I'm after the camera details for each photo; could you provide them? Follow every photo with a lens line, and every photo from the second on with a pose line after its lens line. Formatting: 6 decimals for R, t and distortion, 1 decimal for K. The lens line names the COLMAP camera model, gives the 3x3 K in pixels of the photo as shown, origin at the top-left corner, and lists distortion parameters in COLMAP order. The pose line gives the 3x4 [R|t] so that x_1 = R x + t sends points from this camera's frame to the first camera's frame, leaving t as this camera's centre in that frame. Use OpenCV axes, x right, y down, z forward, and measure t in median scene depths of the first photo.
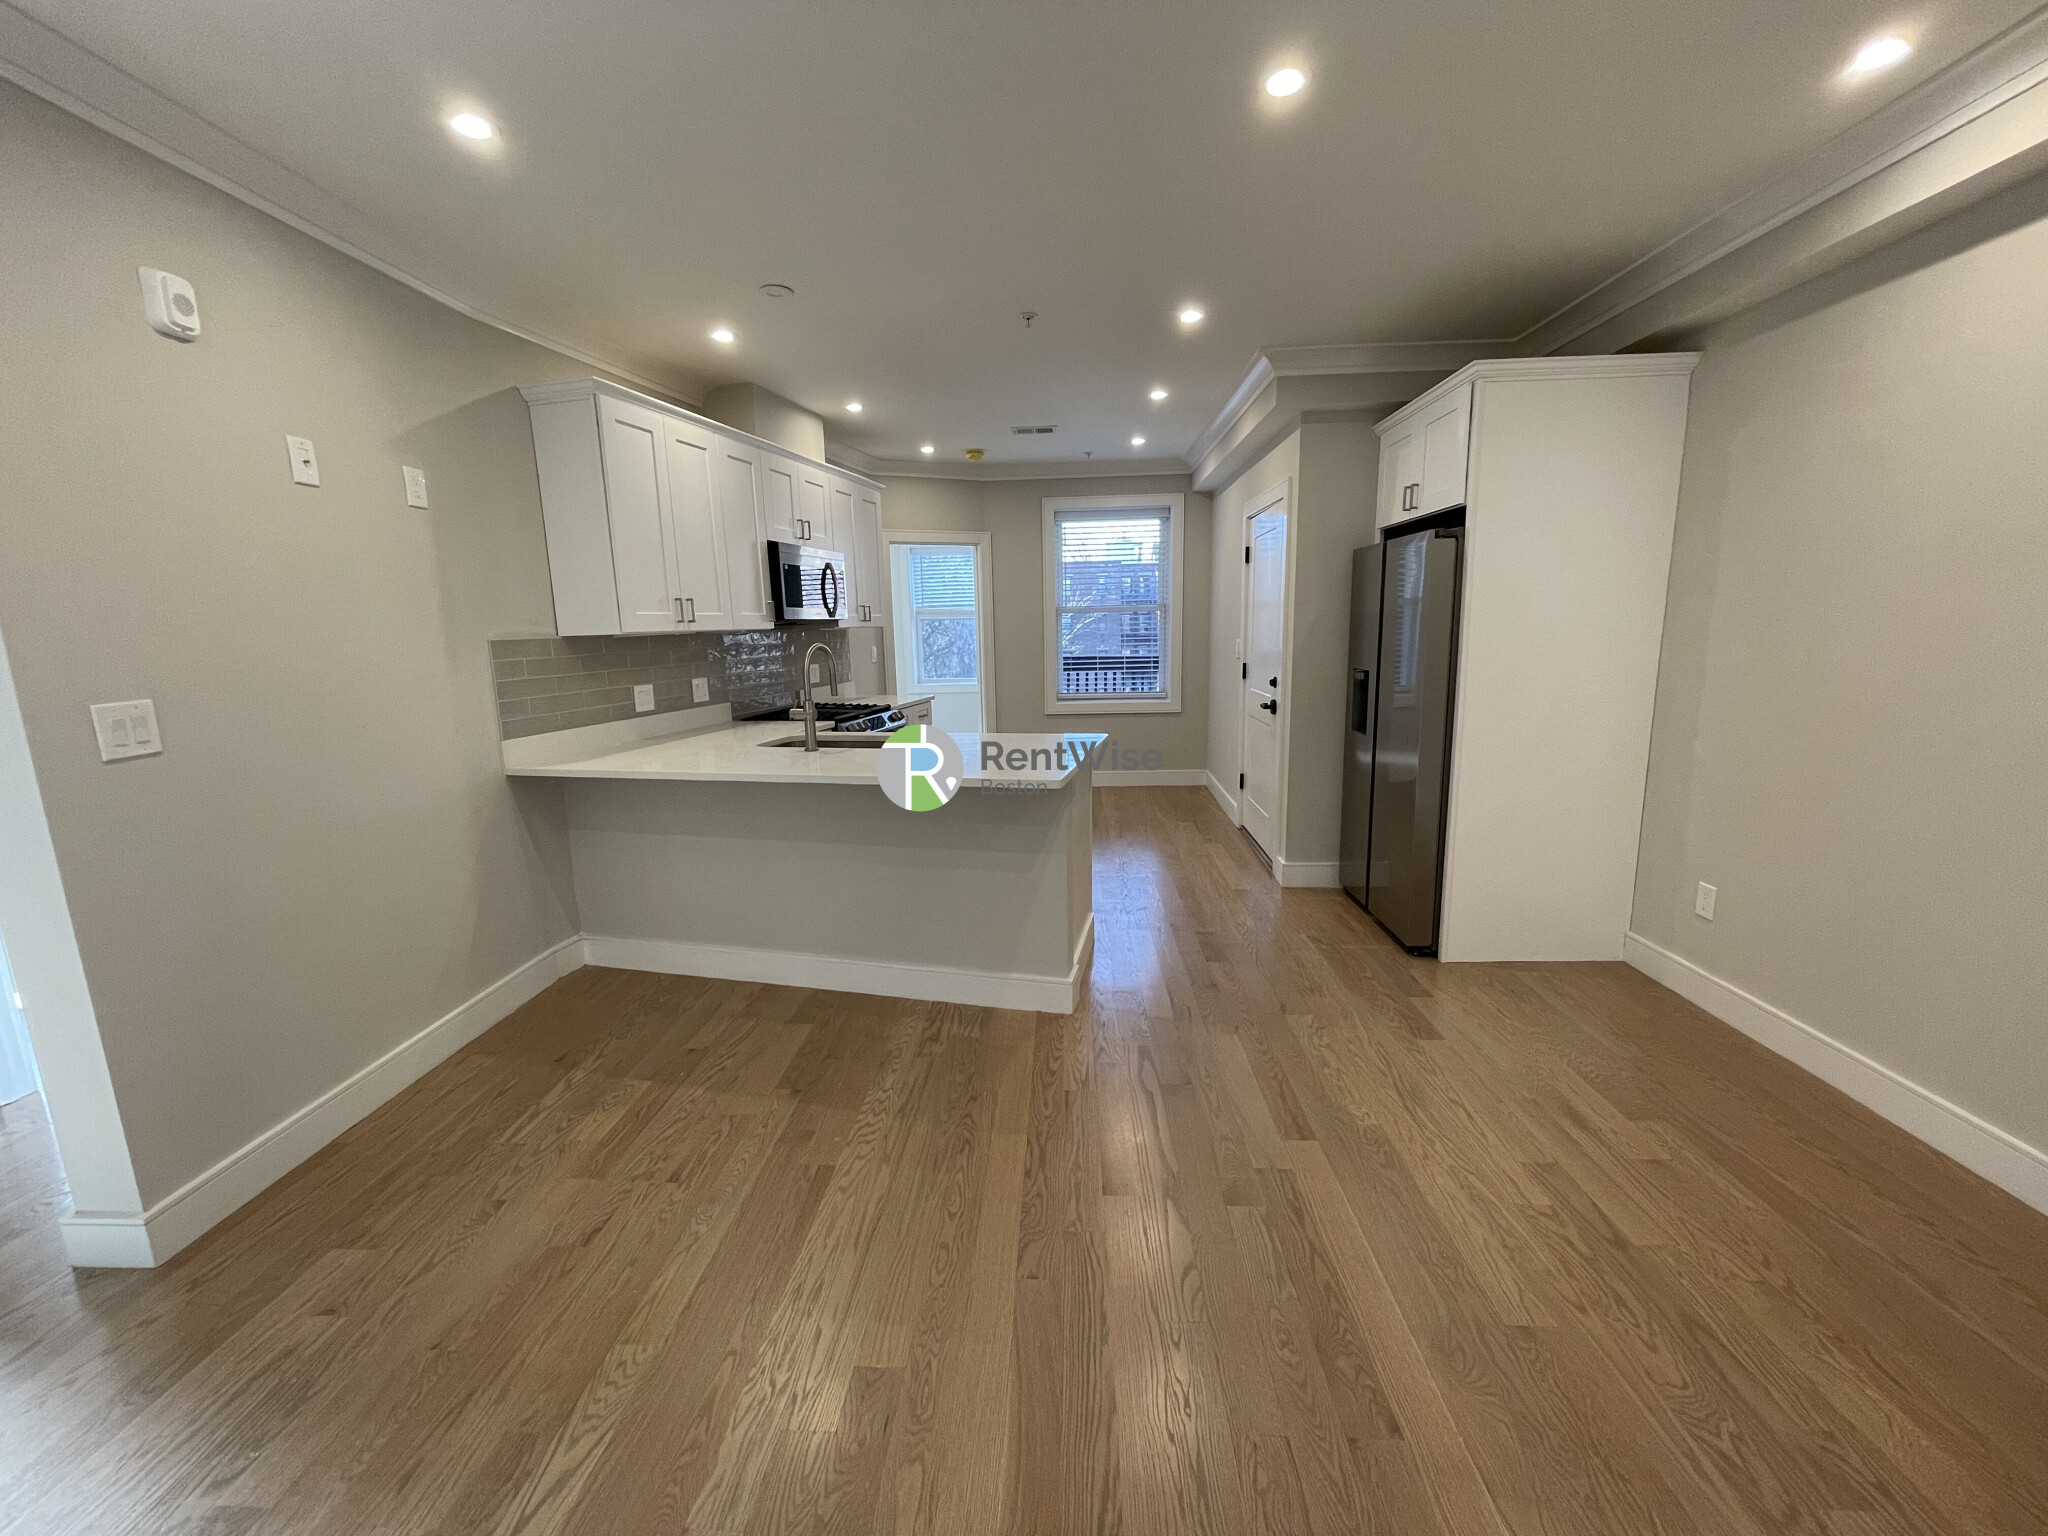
lens RADIAL K [[825.8, 0, 1018.5], [0, 825.8, 774.4], [0, 0, 1]] dist [-0.002121, 0.000441]
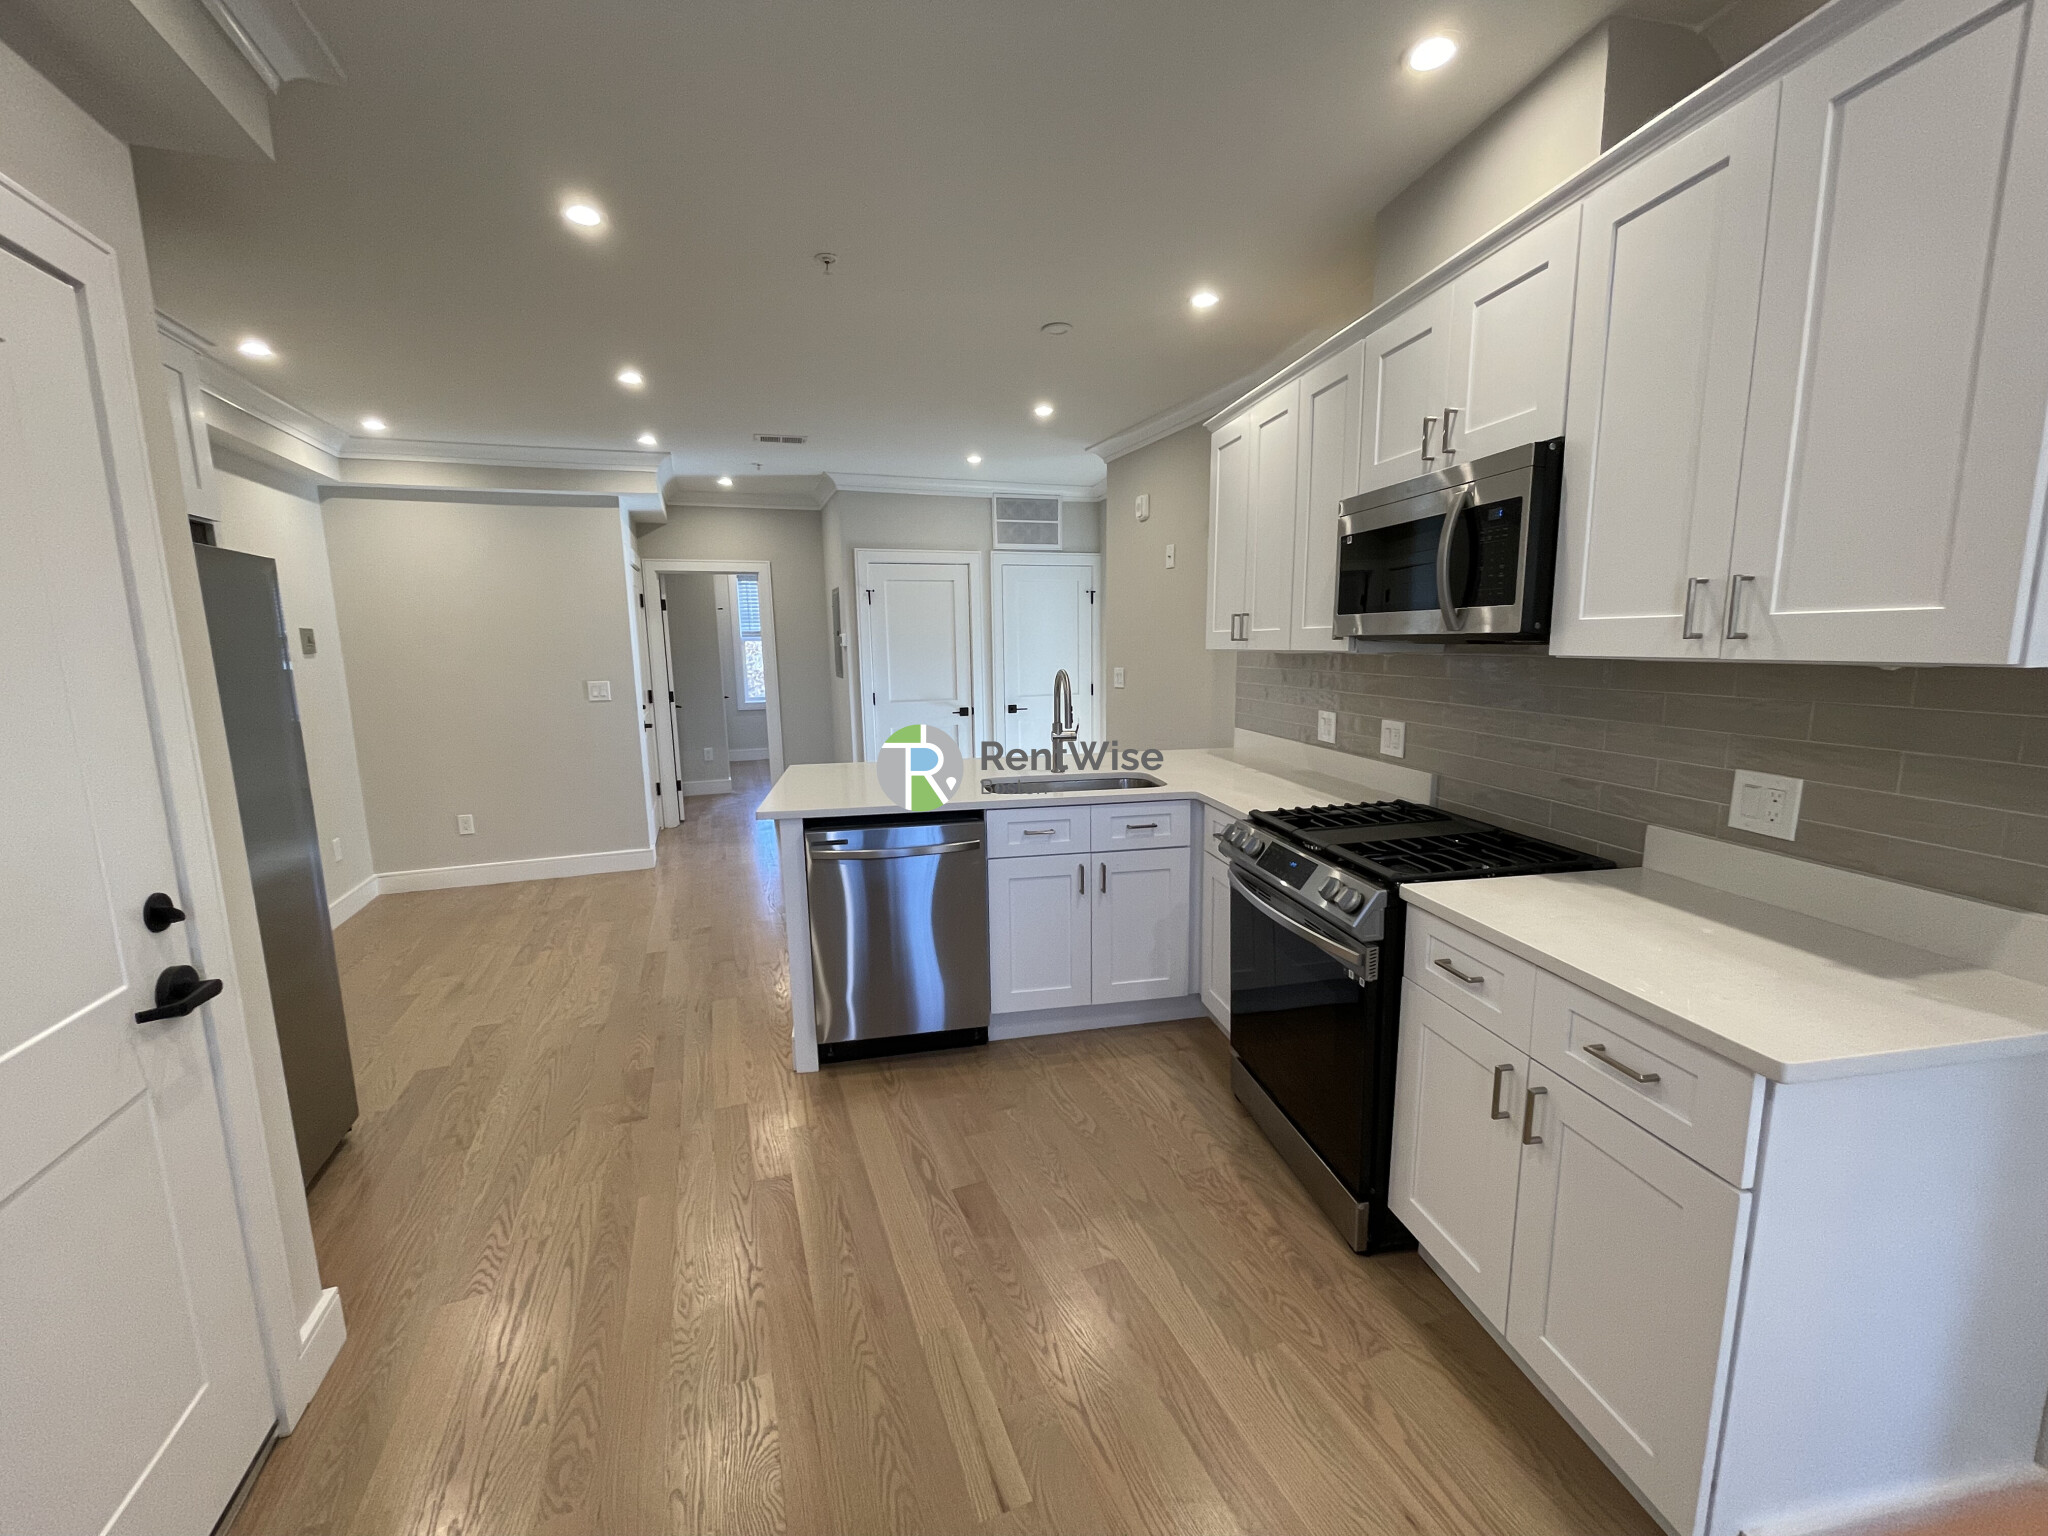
lens RADIAL K [[825.8, 0, 1022.6], [0, 825.8, 772.6], [0, 0, 1]] dist [-0.002121, 0.000441]
pose [[-0.912951, 0.104424, -0.394481, 0.214061], [-0.034152, 0.943760, 0.328863, -0.401410], [0.406637, 0.313708, -0.858040, 2.056611]]
